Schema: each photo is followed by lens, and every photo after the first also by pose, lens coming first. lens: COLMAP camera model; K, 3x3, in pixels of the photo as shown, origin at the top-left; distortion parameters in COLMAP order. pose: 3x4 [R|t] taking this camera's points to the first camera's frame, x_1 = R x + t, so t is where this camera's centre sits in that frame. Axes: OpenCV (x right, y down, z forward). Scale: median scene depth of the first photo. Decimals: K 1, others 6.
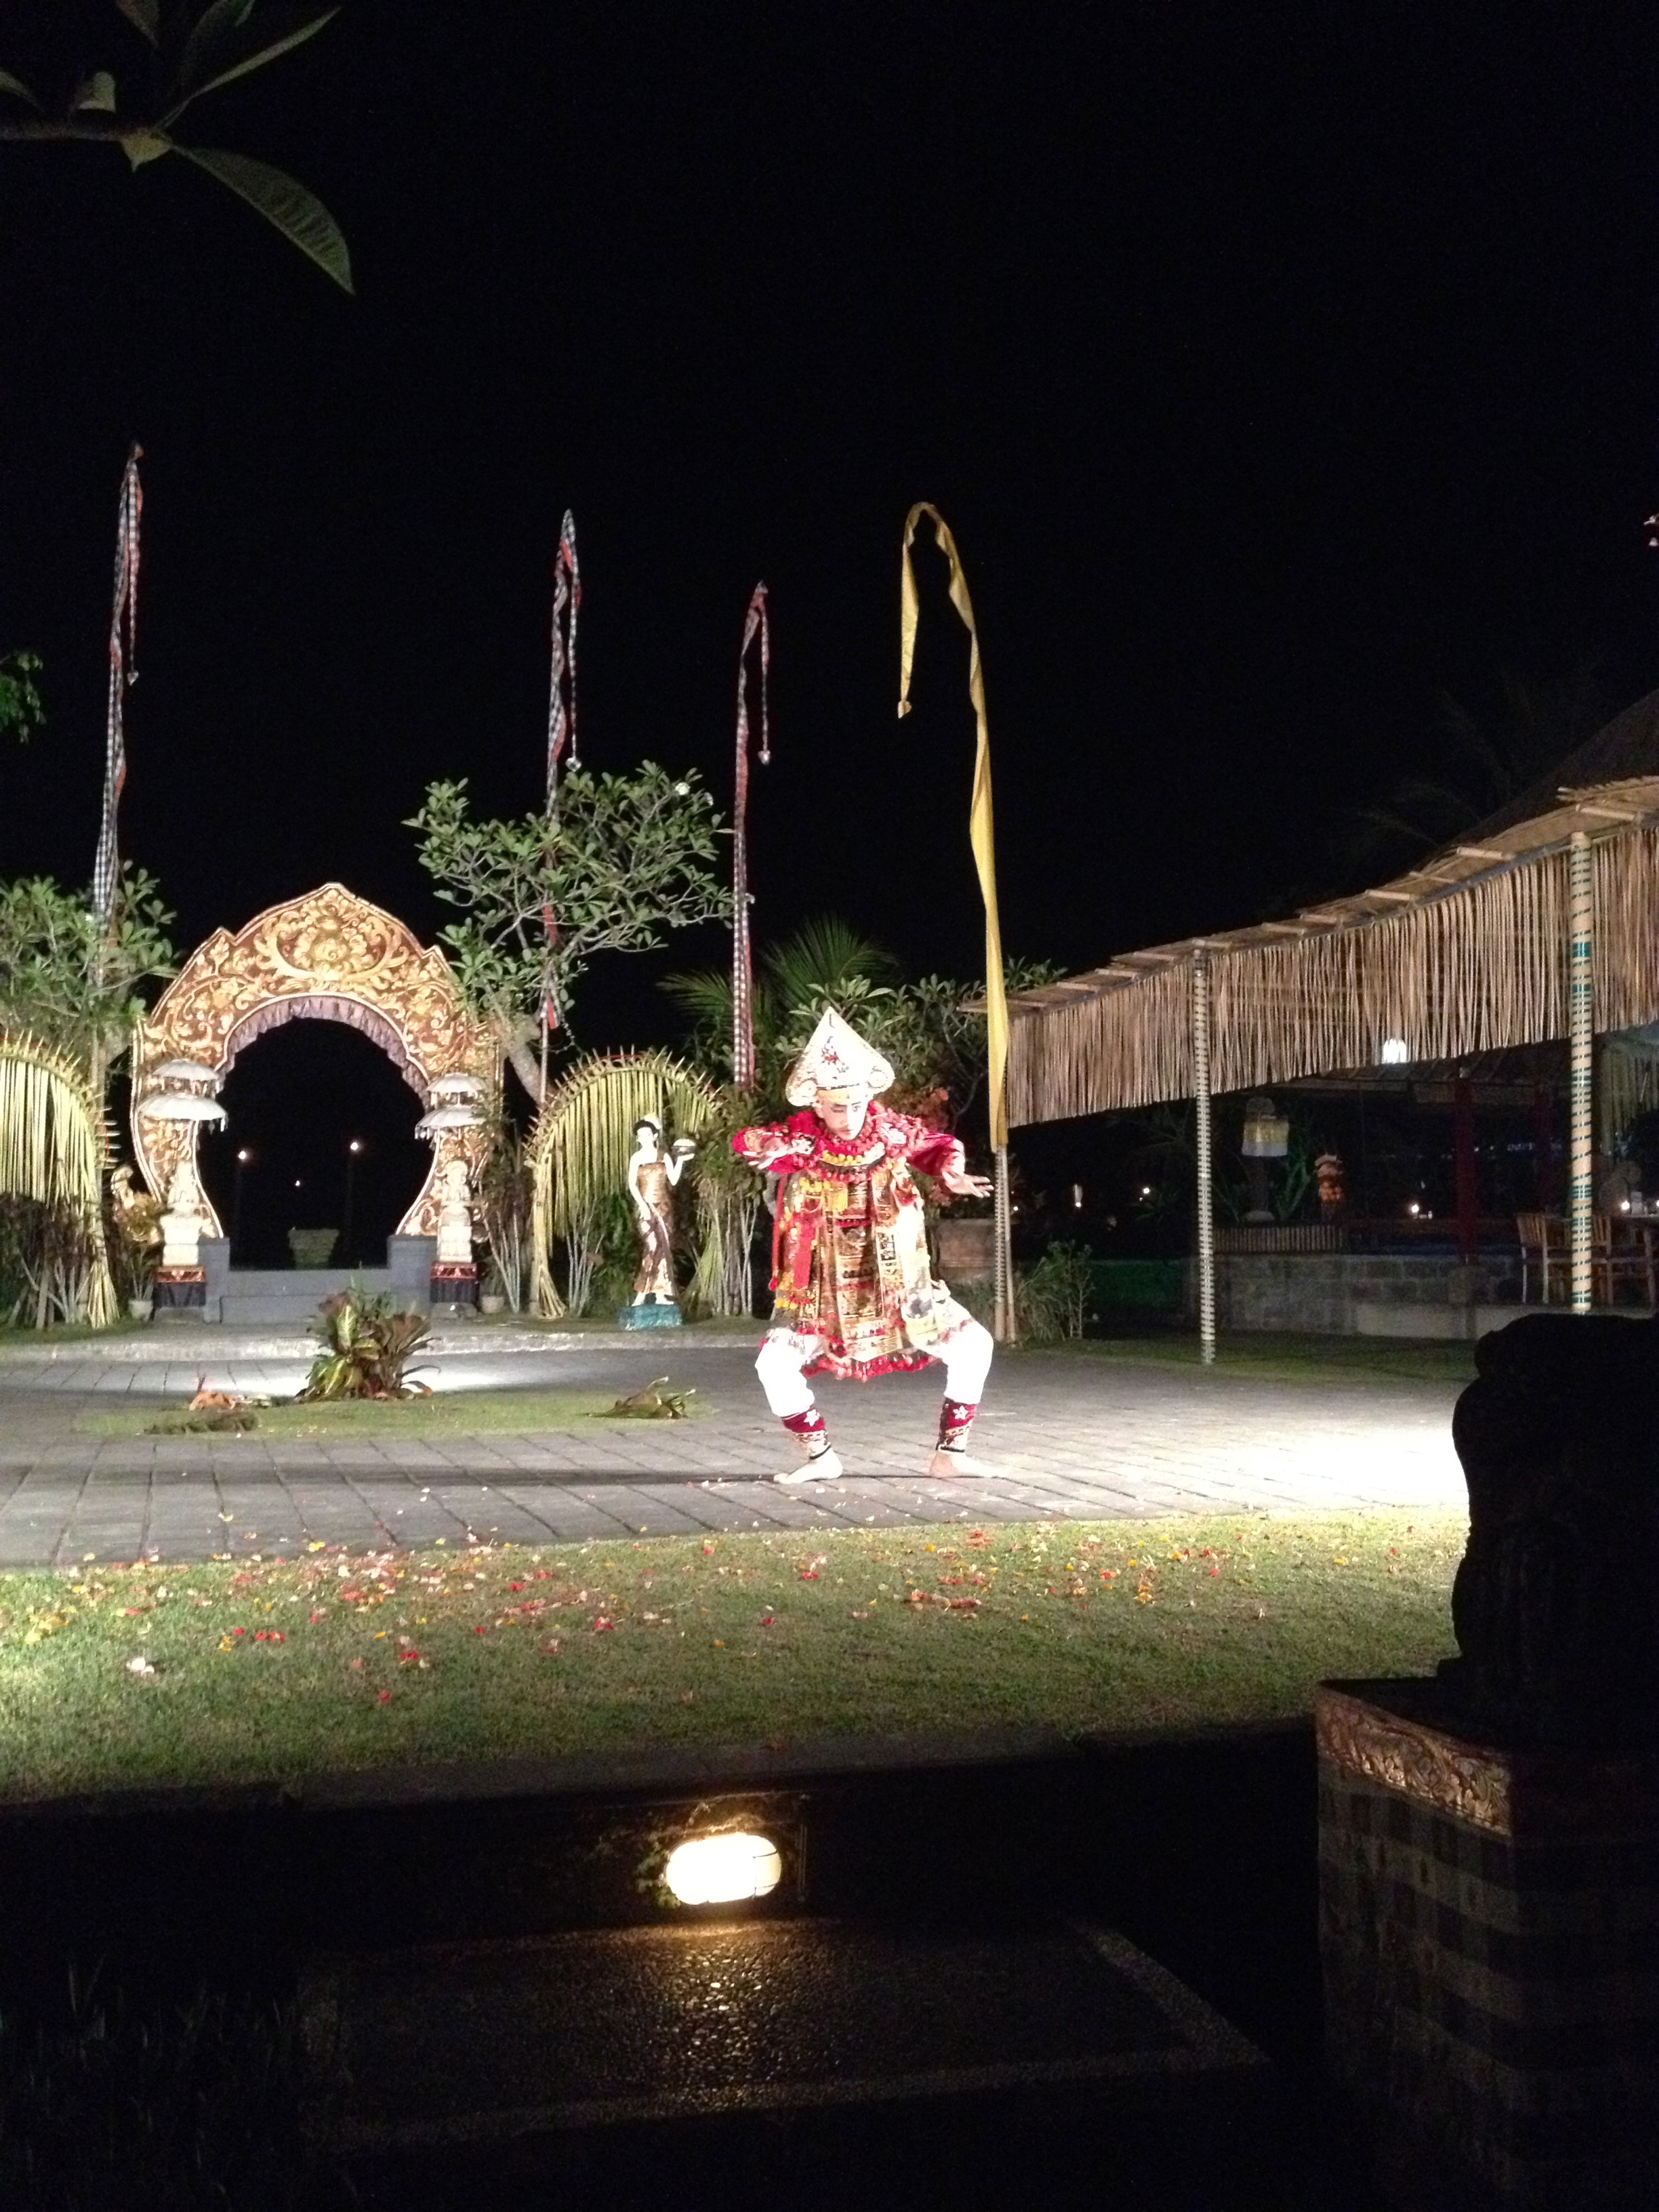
lens RADIAL K [[2045.2, 0, 845.6], [0, 2045.2, 1113.8], [0, 0, 1]] dist [0.152734, -0.319958]
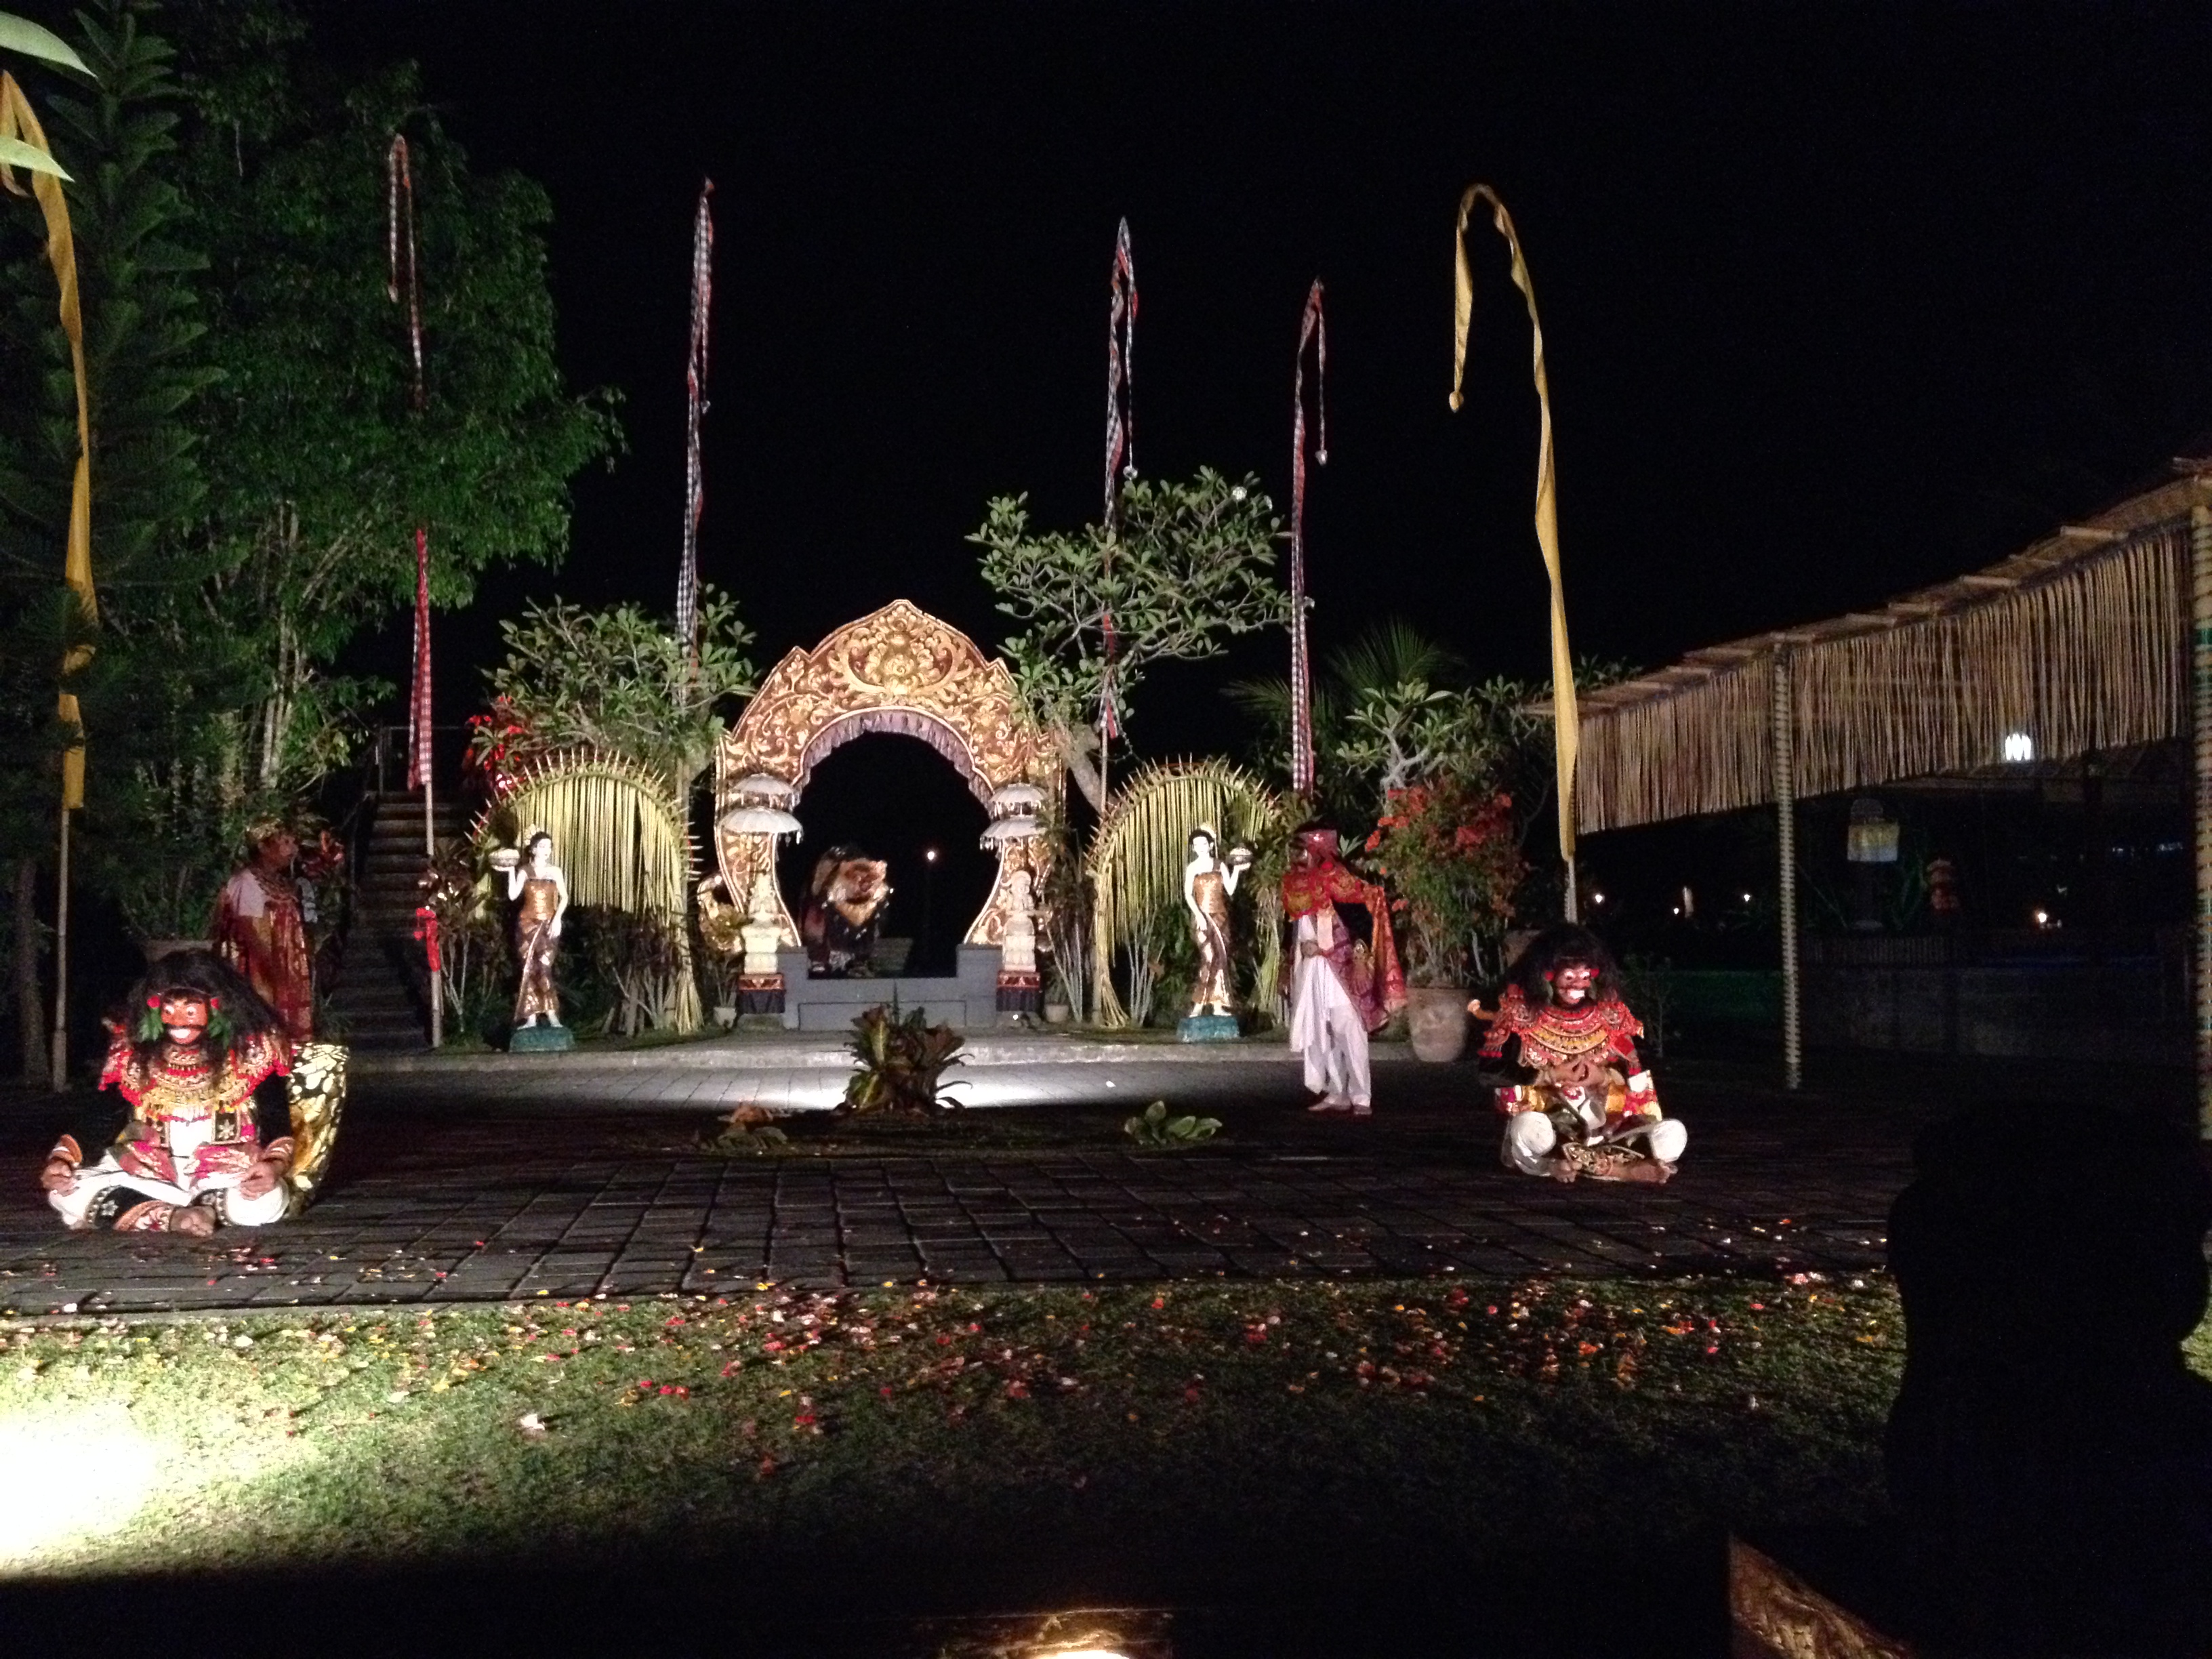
lens RADIAL K [[2045.2, 0, 1102.3], [0, 2045.2, 817.2], [0, 0, 1]] dist [0.152734, -0.319958]
pose [[0.986540, -0.009874, -0.163222, 0.015148], [0.009900, 0.999951, -0.000656, -0.002486], [0.163221, -0.000969, 0.986589, 0.015346]]
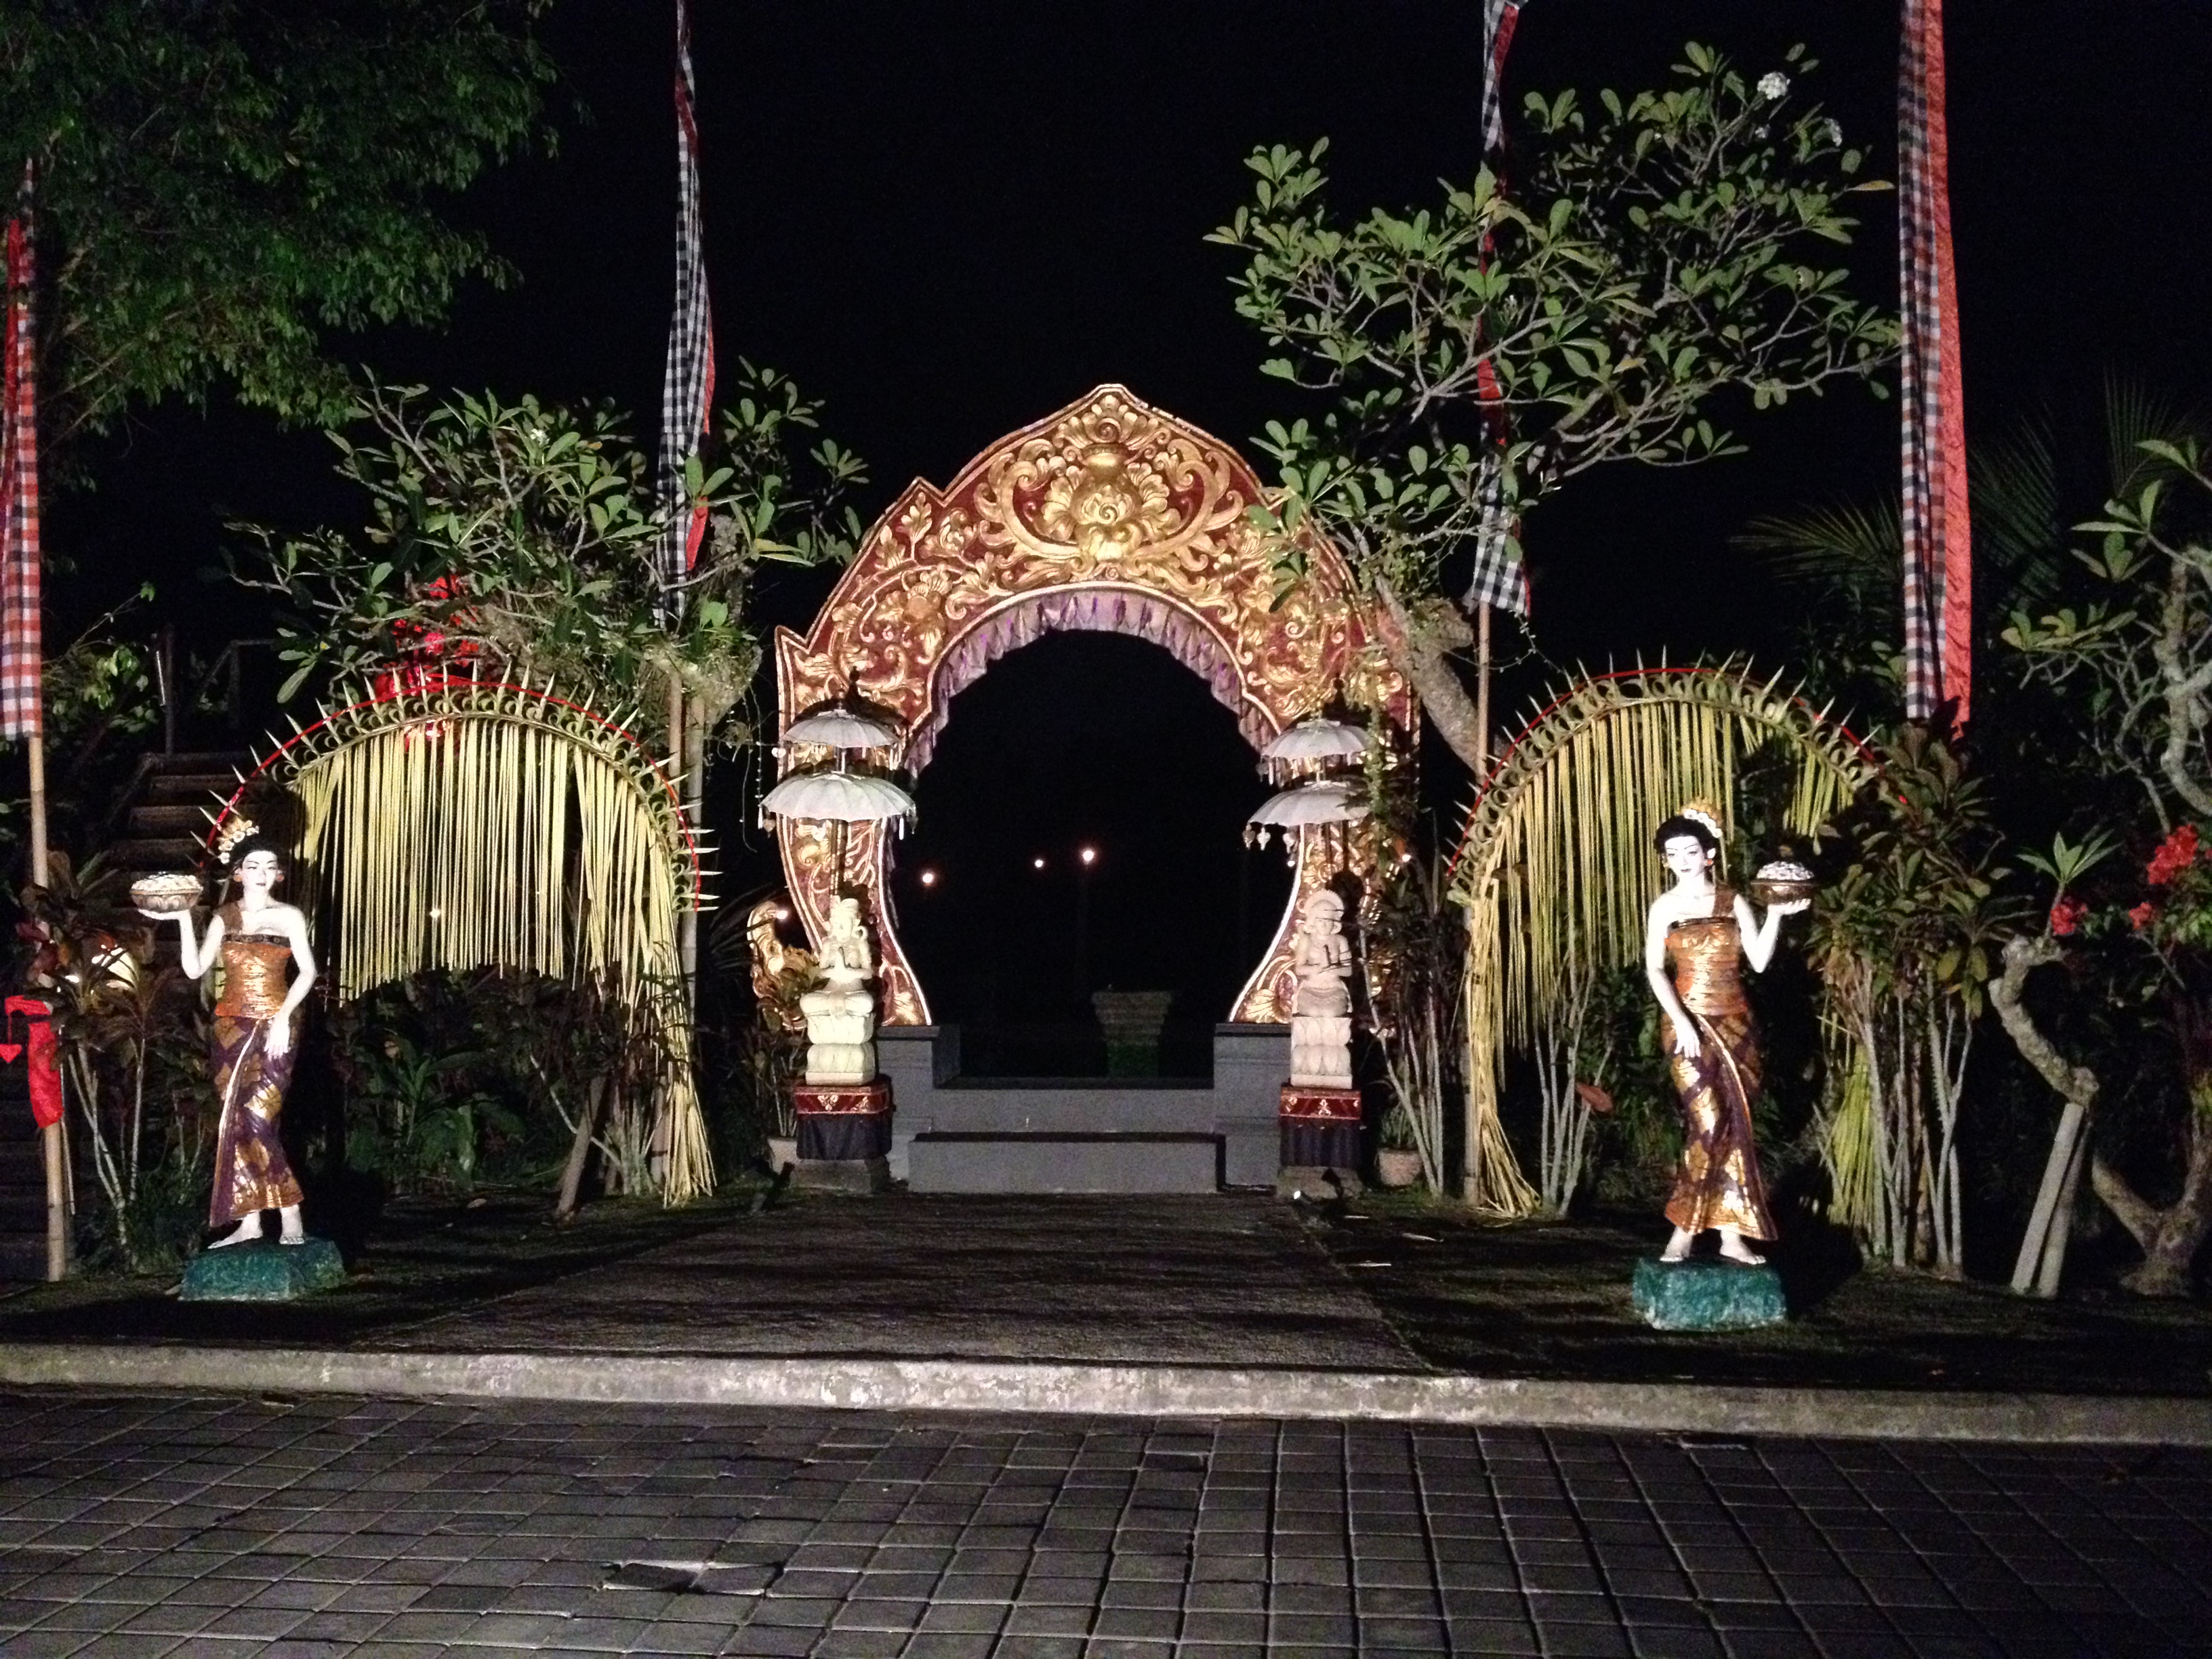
lens RADIAL K [[2045.2, 0, 1102.3], [0, 2045.2, 817.2], [0, 0, 1]] dist [0.152734, -0.319958]
pose [[0.920261, -0.012730, -0.391097, -0.037906], [0.023344, 0.999477, 0.022397, -0.008459], [0.390608, -0.029741, 0.920077, 0.511067]]
